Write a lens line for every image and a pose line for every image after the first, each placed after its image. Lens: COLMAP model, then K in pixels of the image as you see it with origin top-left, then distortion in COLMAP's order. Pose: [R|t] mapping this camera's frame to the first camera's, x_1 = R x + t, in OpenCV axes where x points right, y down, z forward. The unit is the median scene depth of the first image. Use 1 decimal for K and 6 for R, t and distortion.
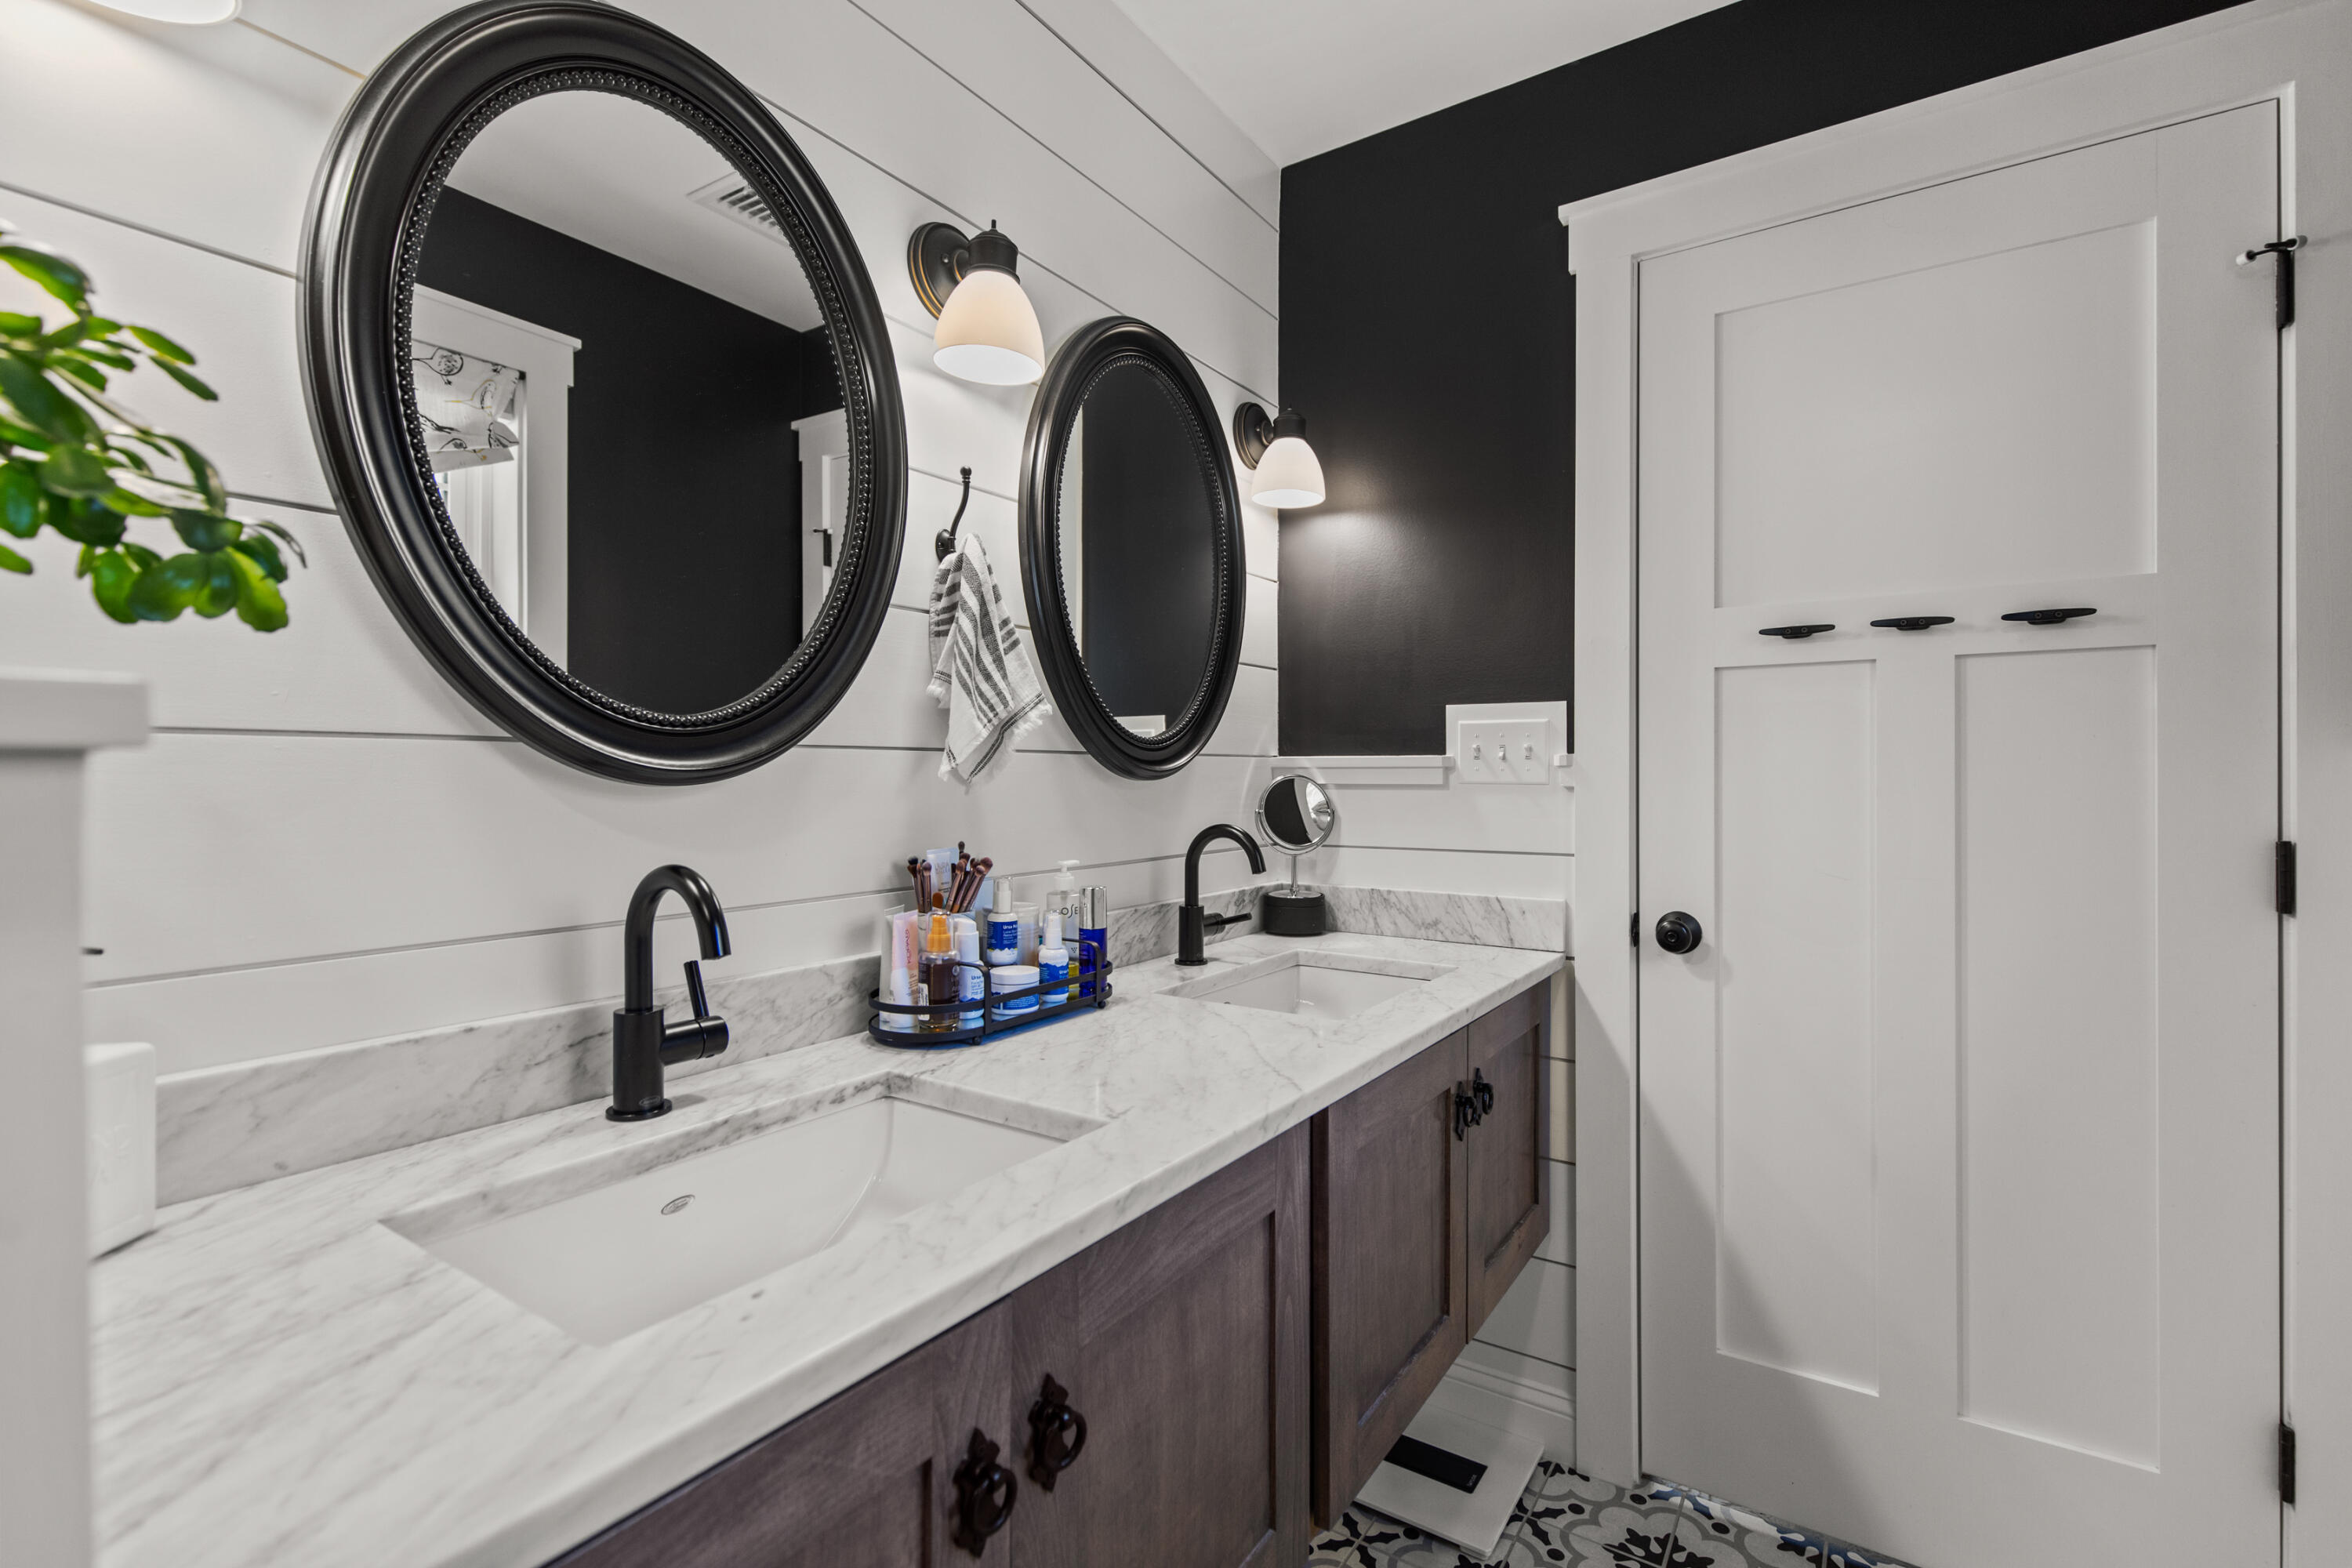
lens RADIAL K [[1052.2, 0, 1188.6], [0, 1052.2, 773.5], [0, 0, 1]] dist [0.008263, -0.000447]
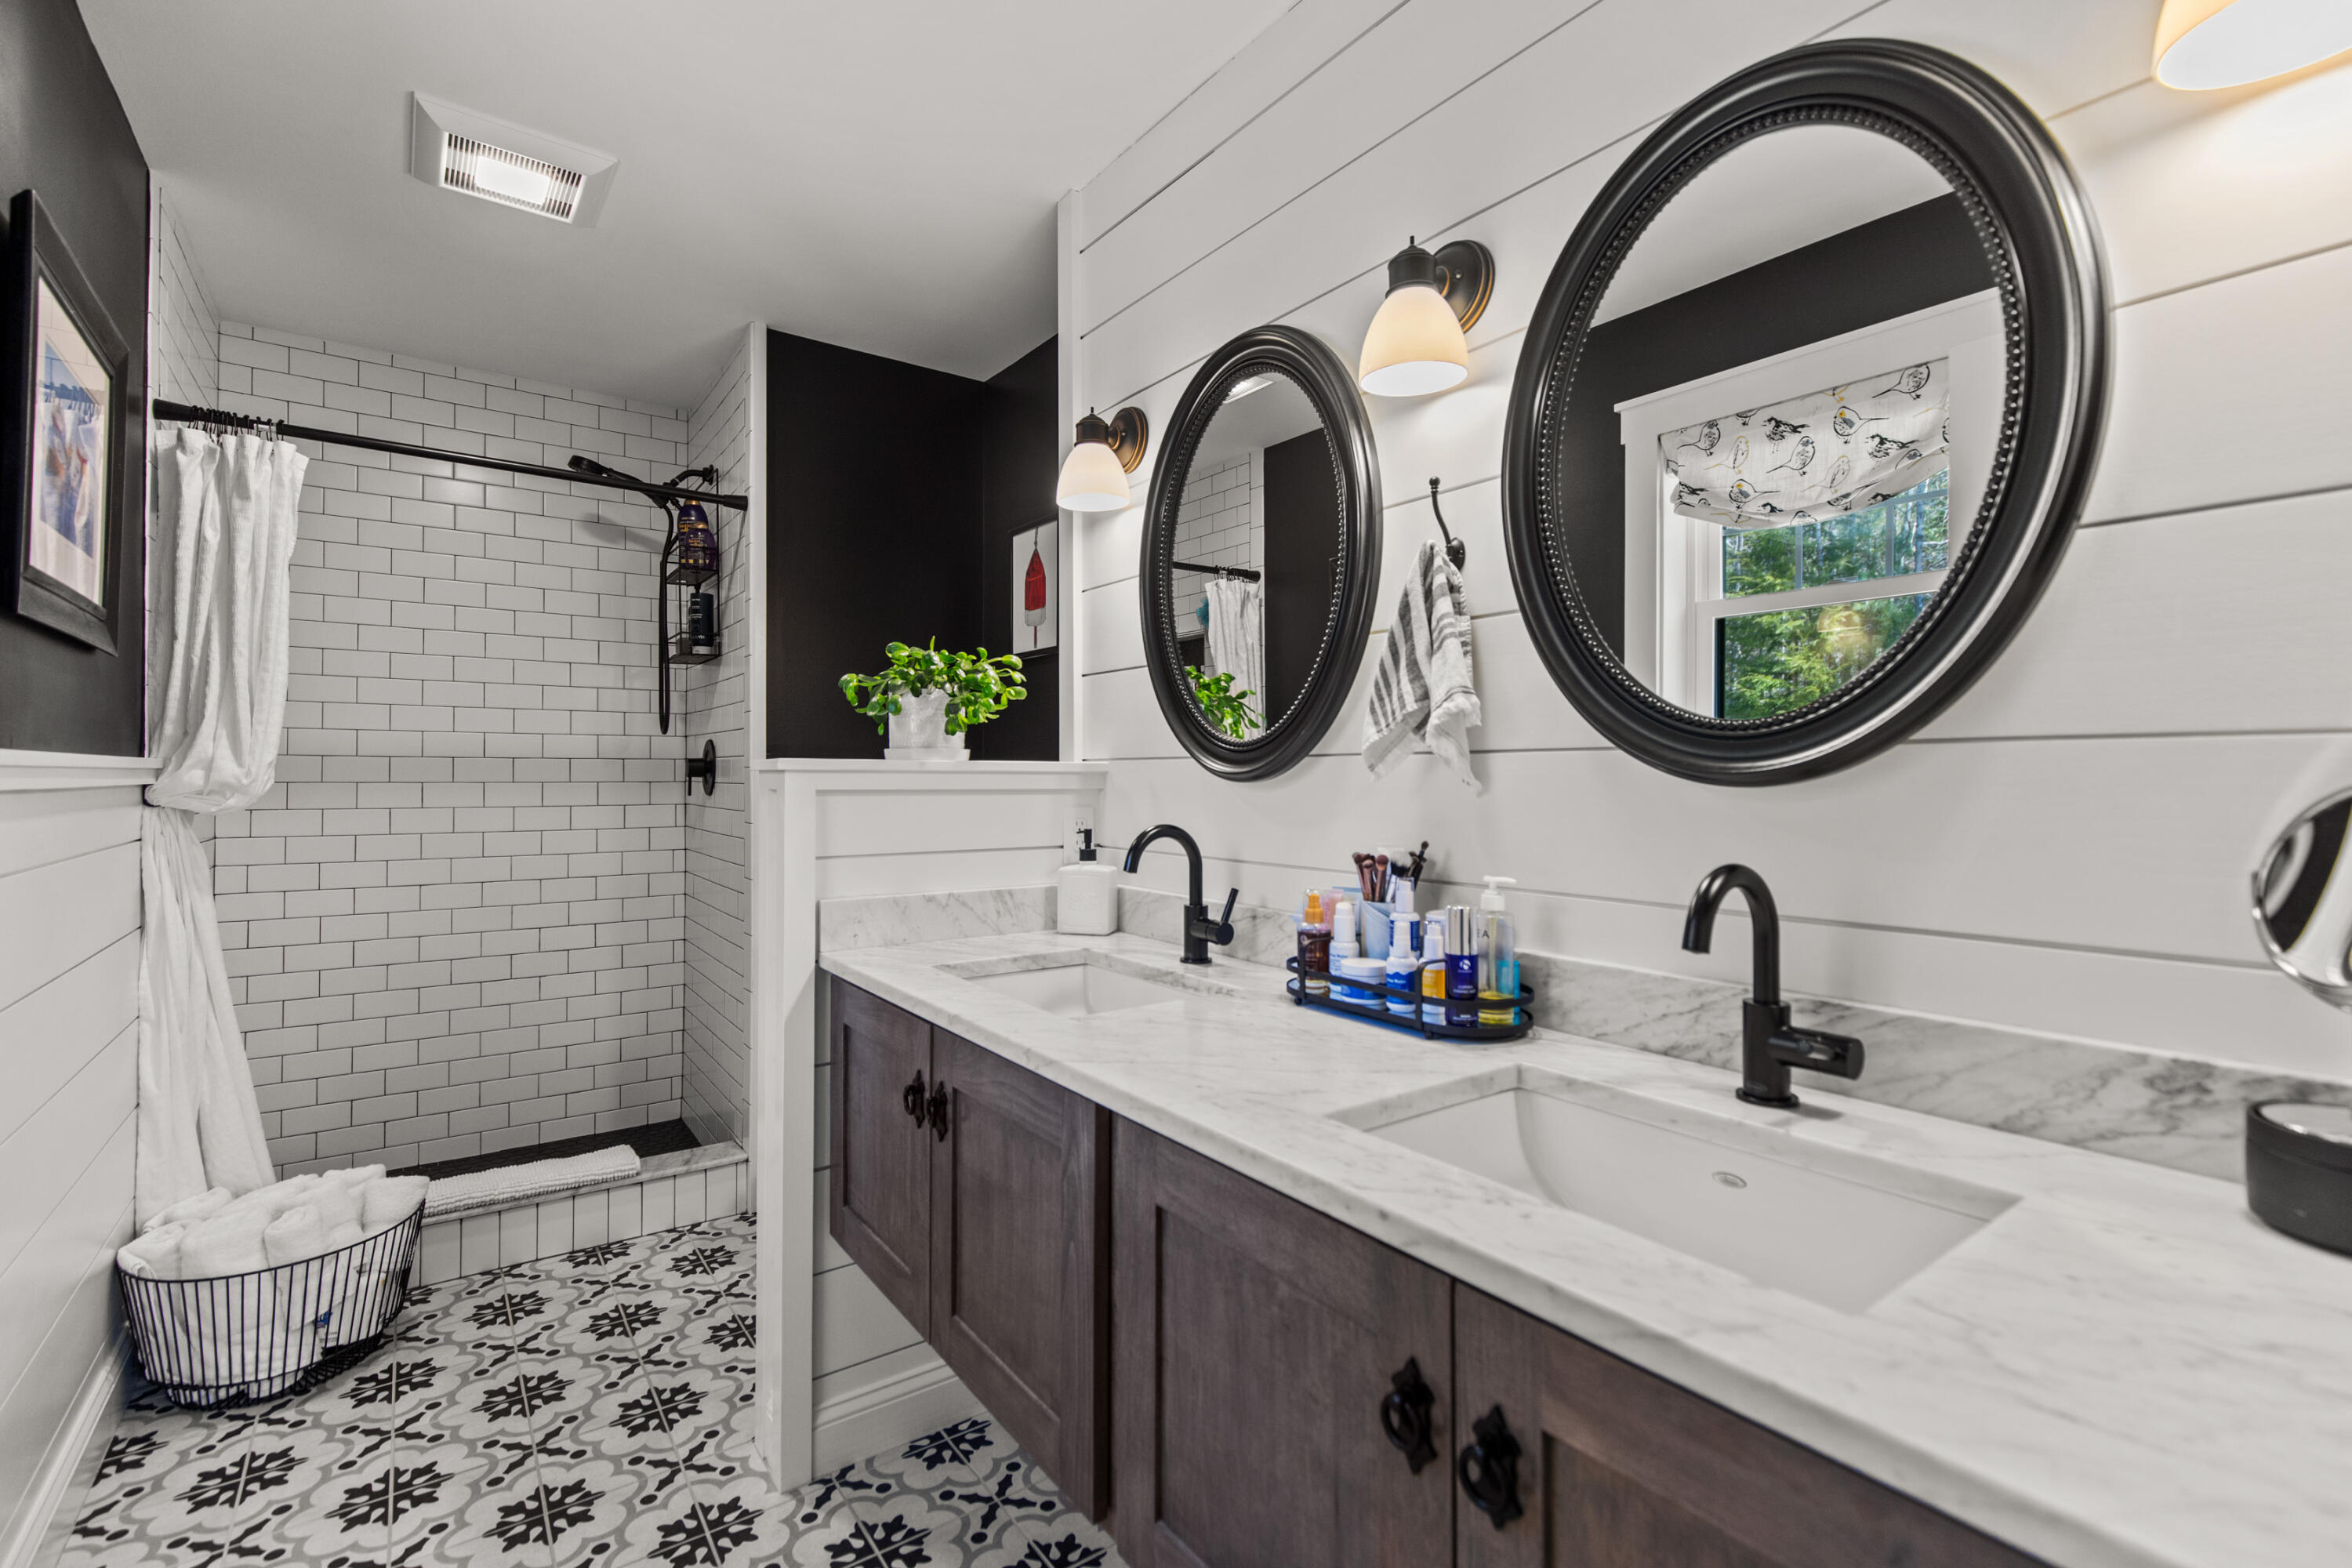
lens RADIAL K [[1052.2, 0, 1188.6], [0, 1052.2, 773.5], [0, 0, 1]] dist [0.008263, -0.000447]
pose [[-0.334684, 0.011986, -0.942254, 0.838526], [0.009290, 0.999912, 0.009420, -0.014121], [0.942285, -0.005601, -0.334766, 1.116160]]
